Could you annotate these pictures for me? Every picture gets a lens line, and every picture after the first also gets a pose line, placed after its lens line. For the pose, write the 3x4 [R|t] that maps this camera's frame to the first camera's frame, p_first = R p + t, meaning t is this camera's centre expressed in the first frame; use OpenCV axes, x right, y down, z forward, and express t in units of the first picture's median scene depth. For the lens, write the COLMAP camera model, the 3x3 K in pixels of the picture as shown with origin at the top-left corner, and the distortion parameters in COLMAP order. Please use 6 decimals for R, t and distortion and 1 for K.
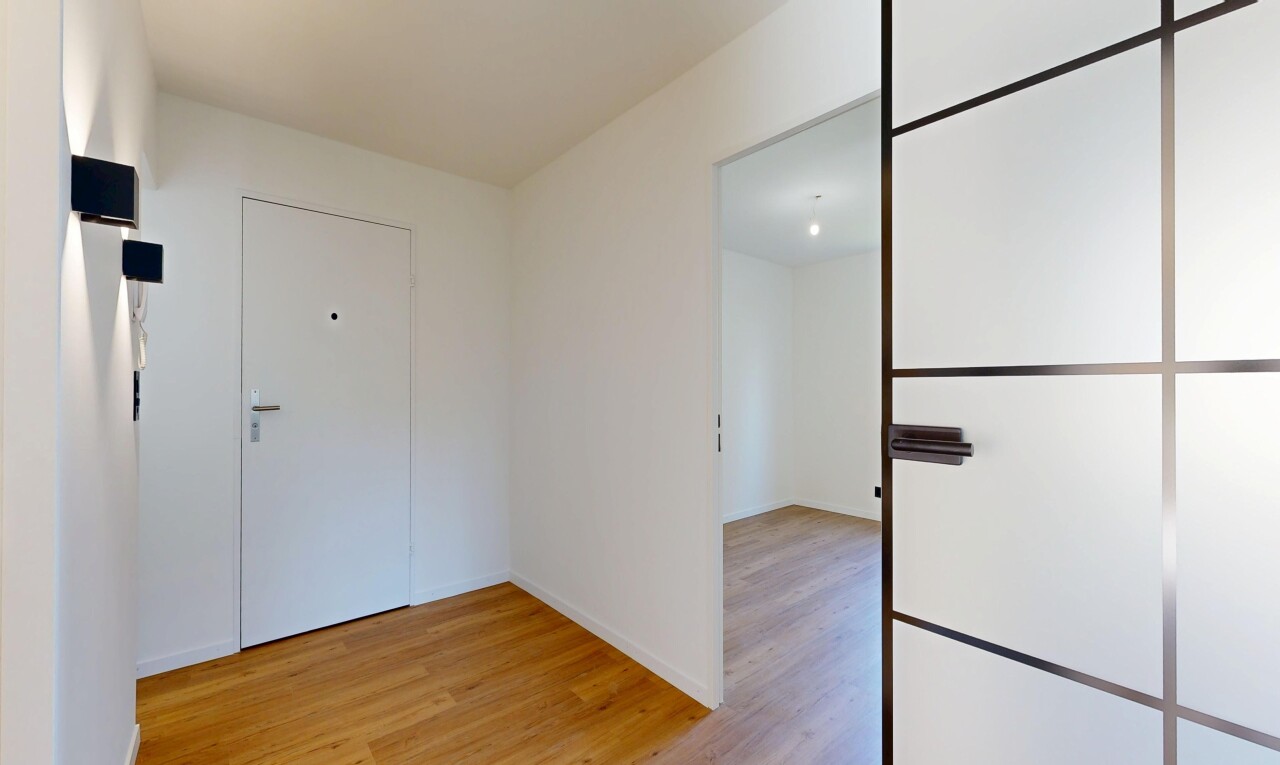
lens RADIAL K [[531.6, 0, 632.8], [0, 531.6, 383.4], [0, 0, 1]] dist [-0.001321, 0.000200]
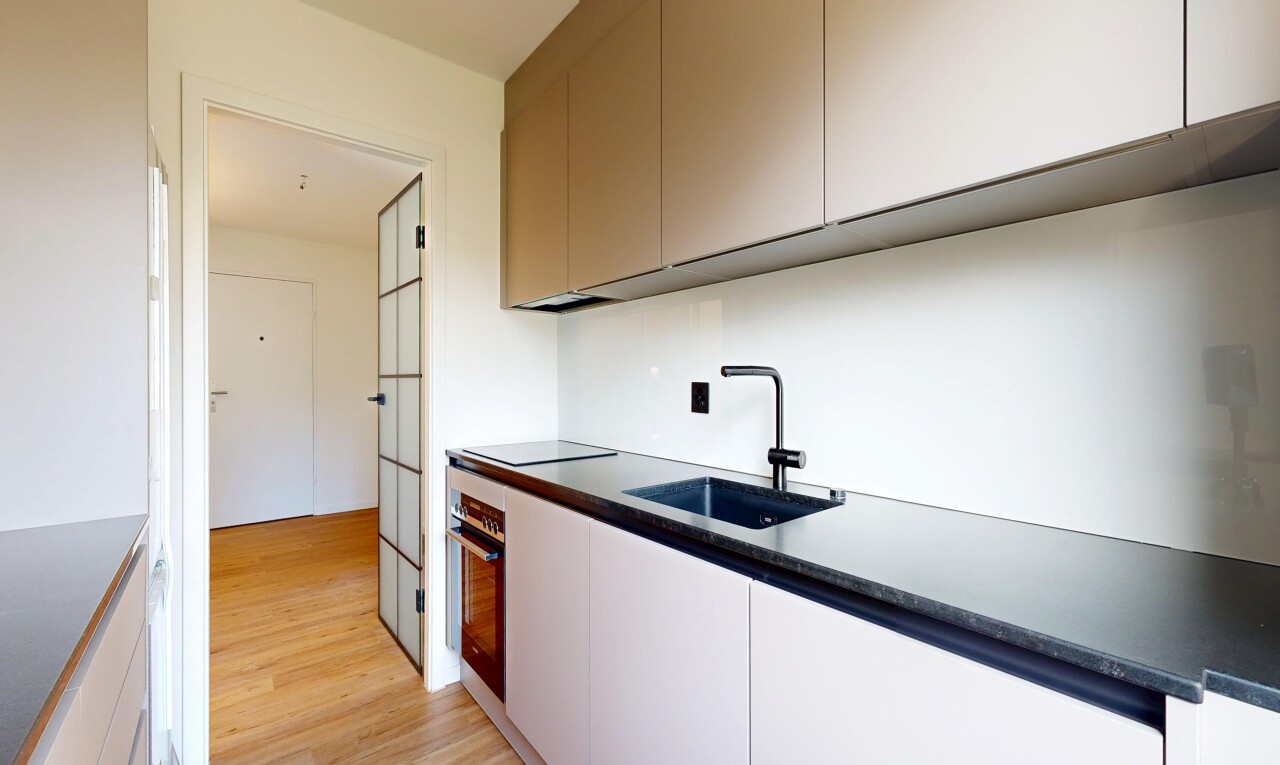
lens RADIAL K [[531.6, 0, 632.8], [0, 531.6, 383.4], [0, 0, 1]] dist [-0.001321, 0.000200]
pose [[0.999668, -0.004326, -0.025400, 1.822395], [0.004768, 0.999838, 0.017376, -0.023292], [0.025320, -0.017492, 0.999526, -1.814214]]
